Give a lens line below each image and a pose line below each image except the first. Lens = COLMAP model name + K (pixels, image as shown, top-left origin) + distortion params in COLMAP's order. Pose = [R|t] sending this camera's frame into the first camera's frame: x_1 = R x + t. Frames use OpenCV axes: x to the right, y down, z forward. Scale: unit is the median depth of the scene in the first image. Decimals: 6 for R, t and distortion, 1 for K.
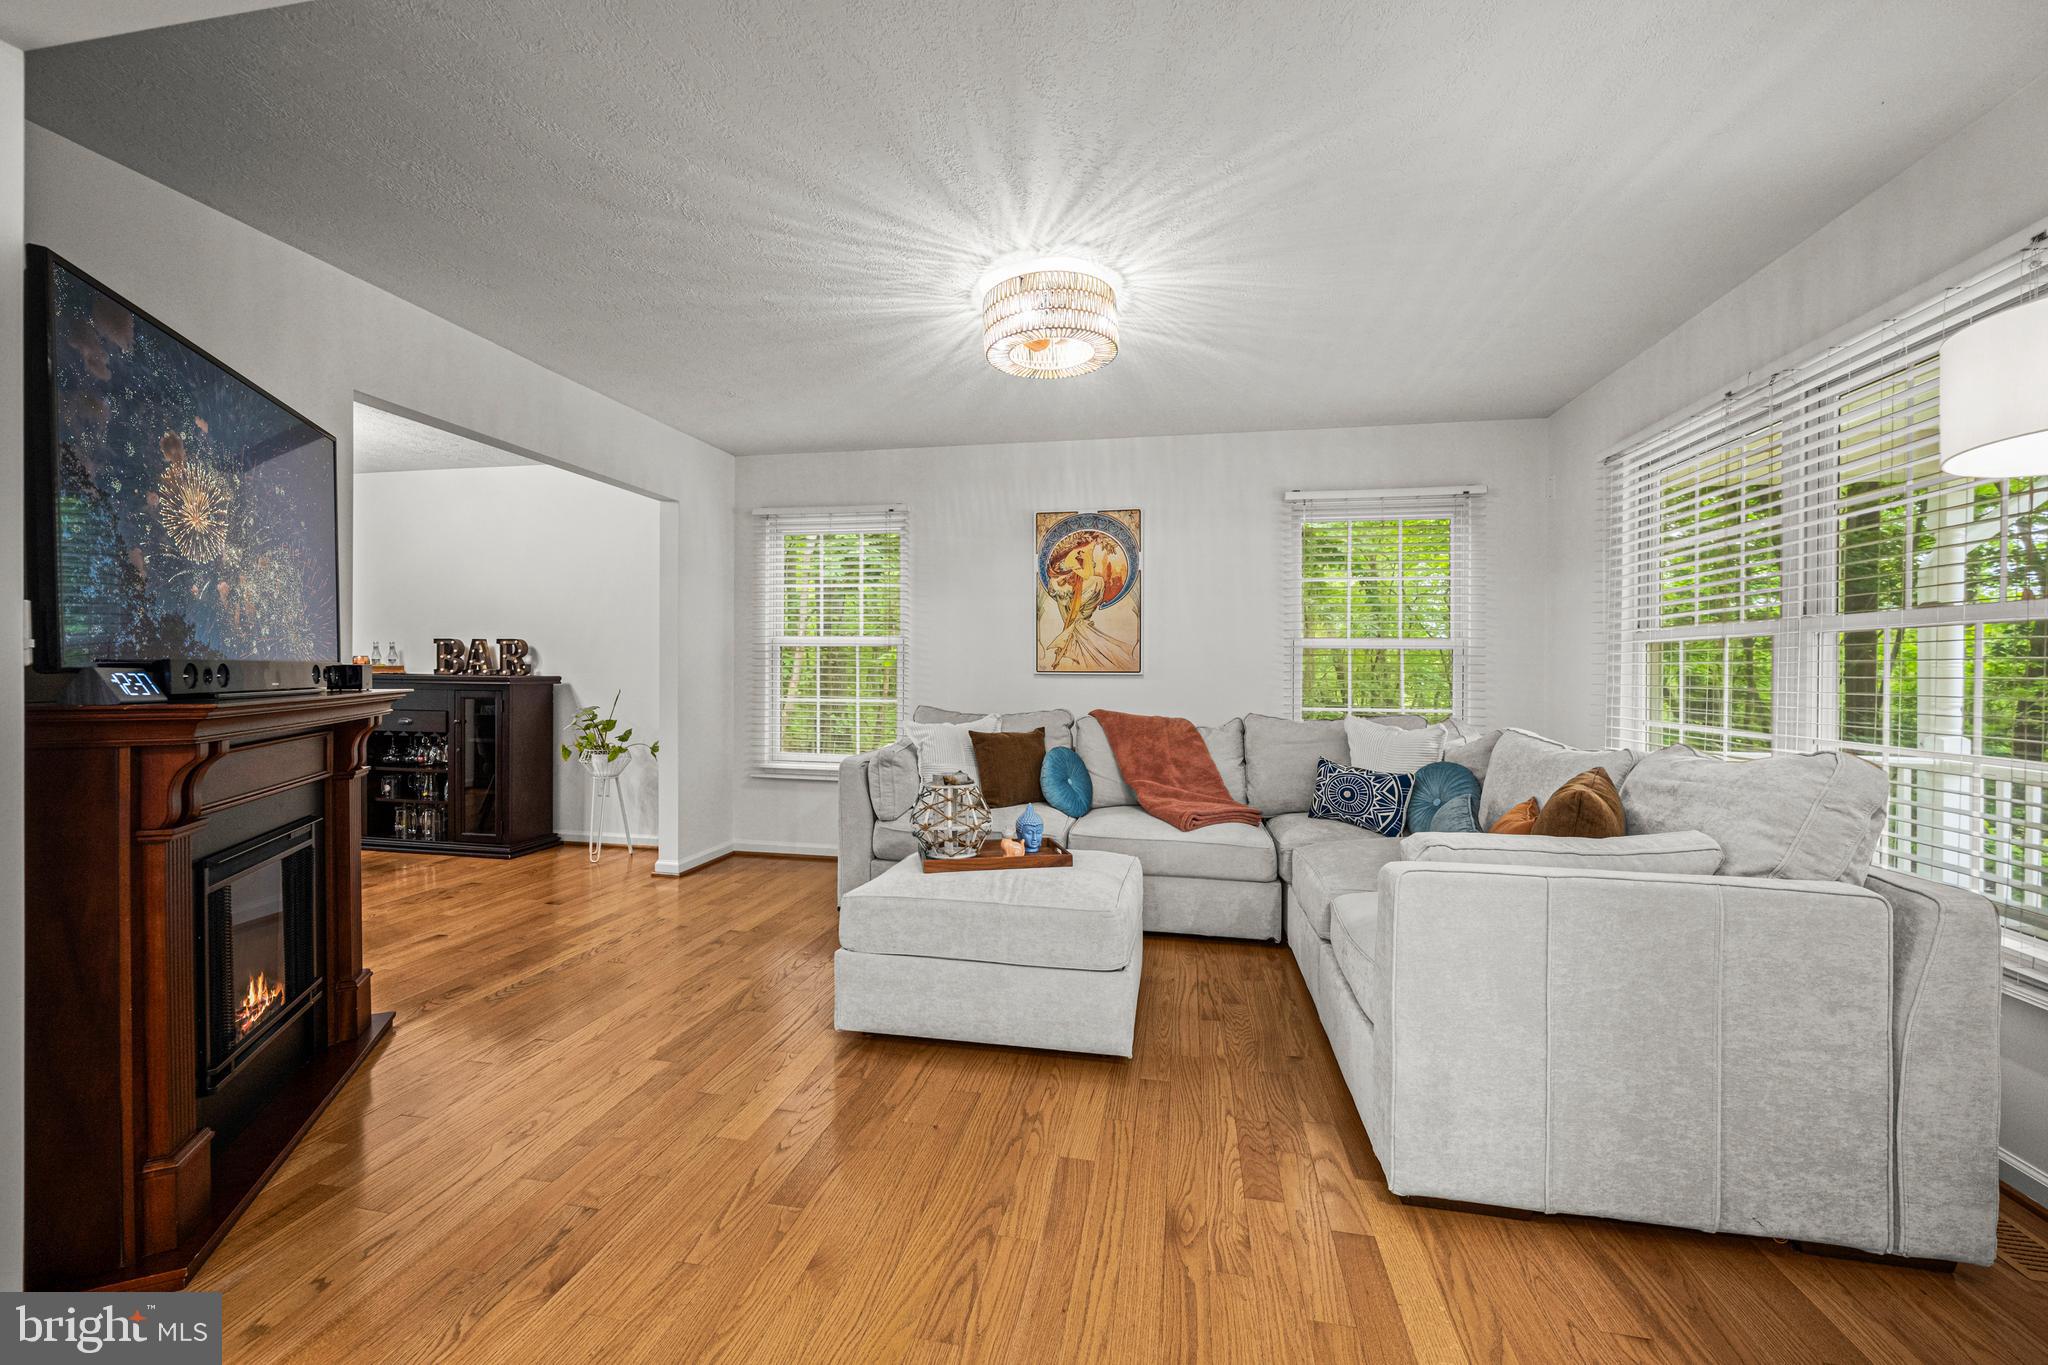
lens RADIAL K [[815.5, 0, 1012.6], [0, 815.5, 676.6], [0, 0, 1]] dist [-0.000598, -0.000048]
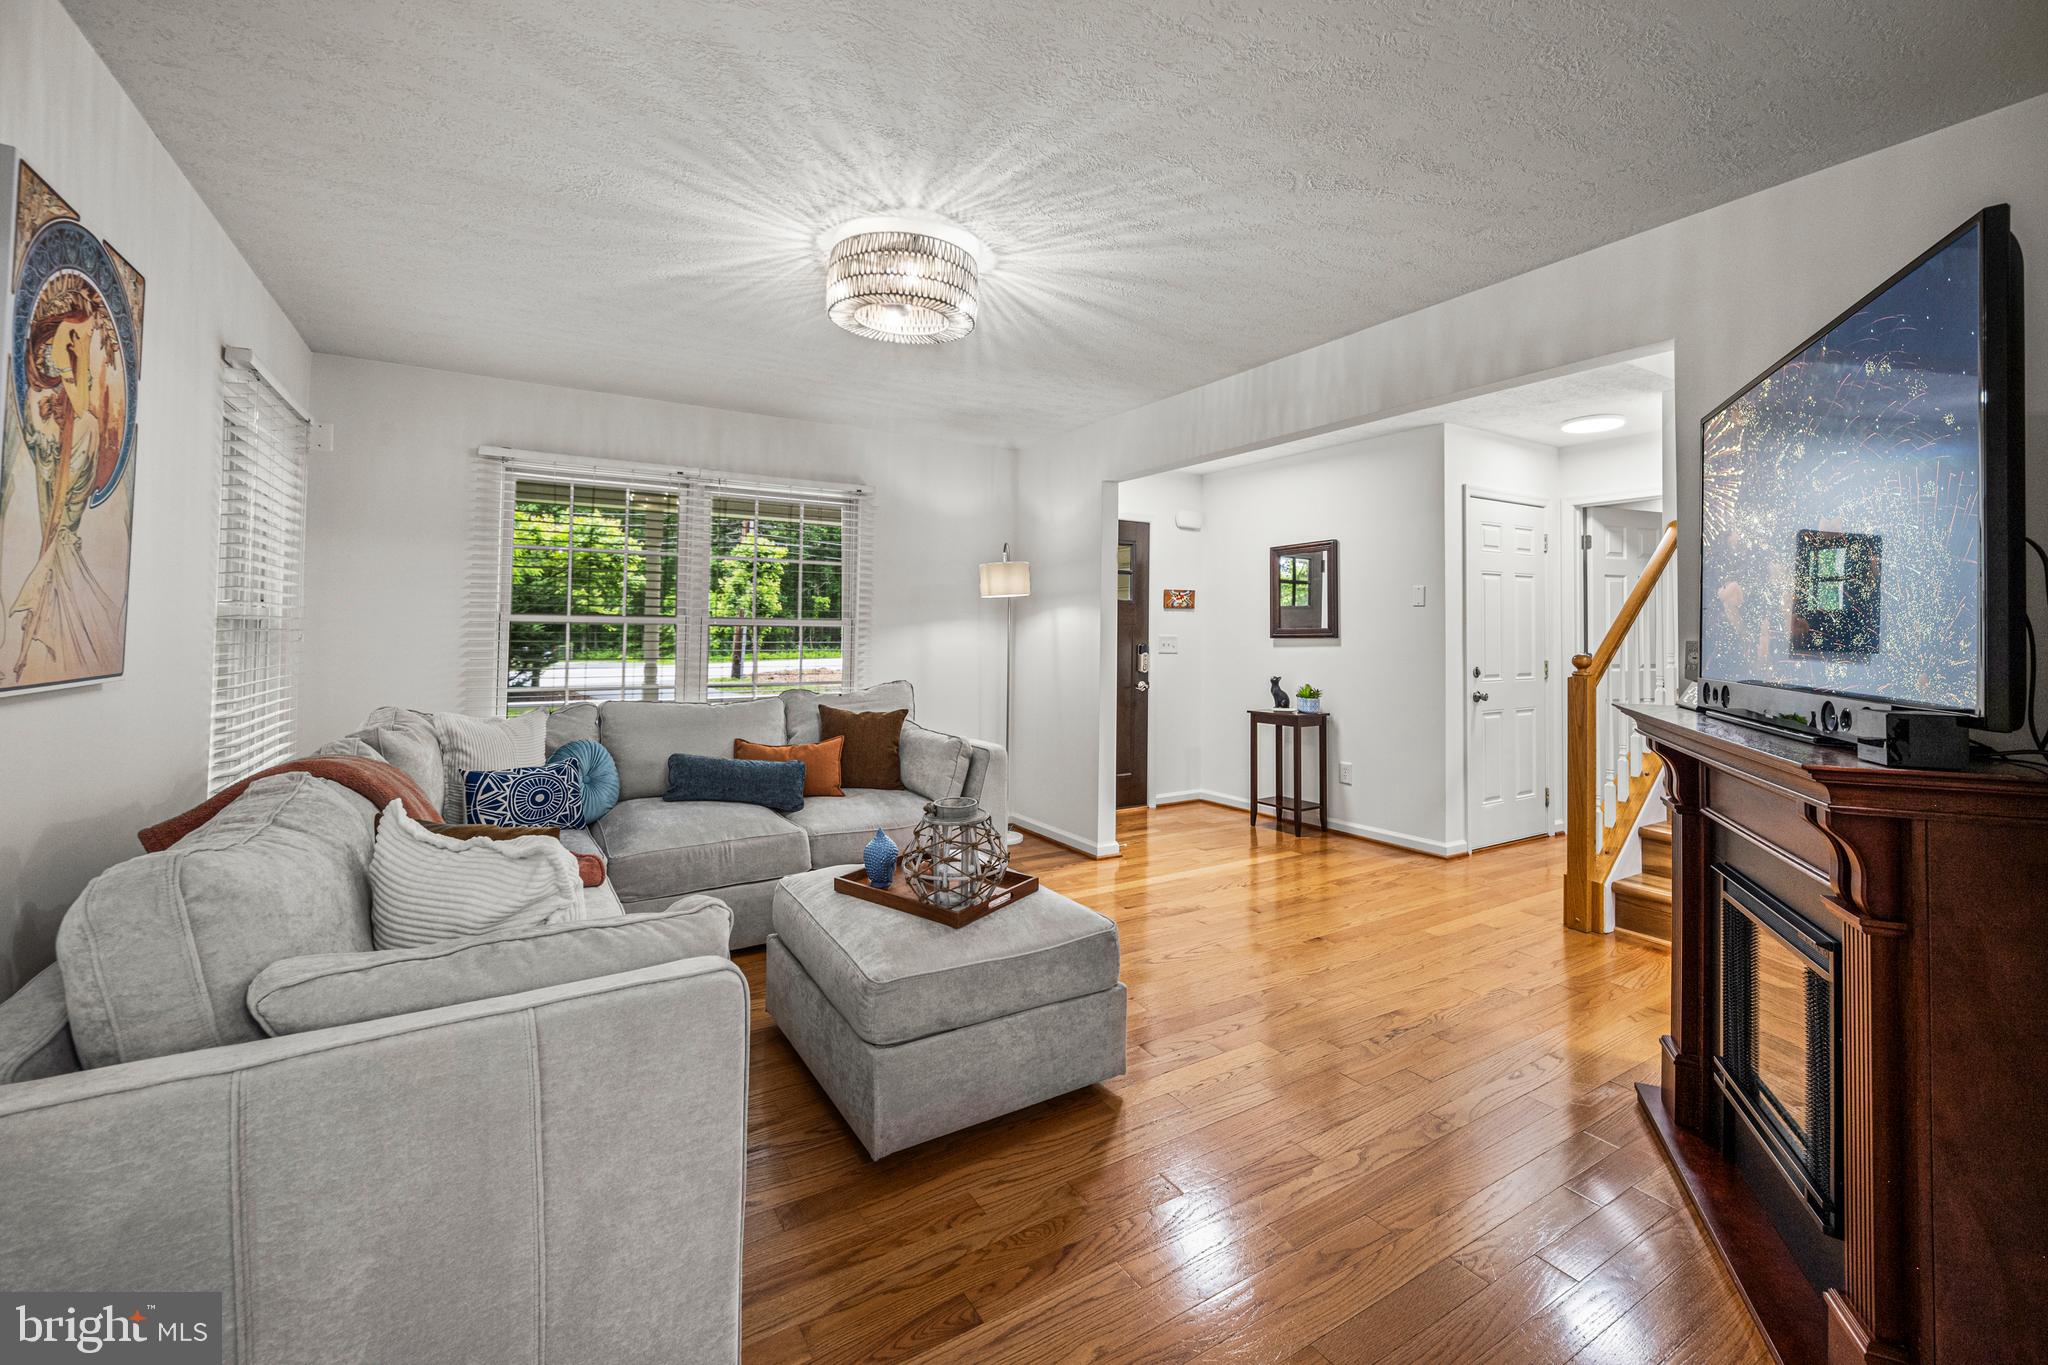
lens RADIAL K [[815.5, 0, 1034.5], [0, 815.5, 613.0], [0, 0, 1]] dist [-0.000598, -0.000048]
pose [[-0.677414, 0.005898, 0.735578, -0.523093], [-0.007531, 0.999860, -0.014952, -0.038910], [-0.735564, -0.015669, -0.677274, 1.100404]]
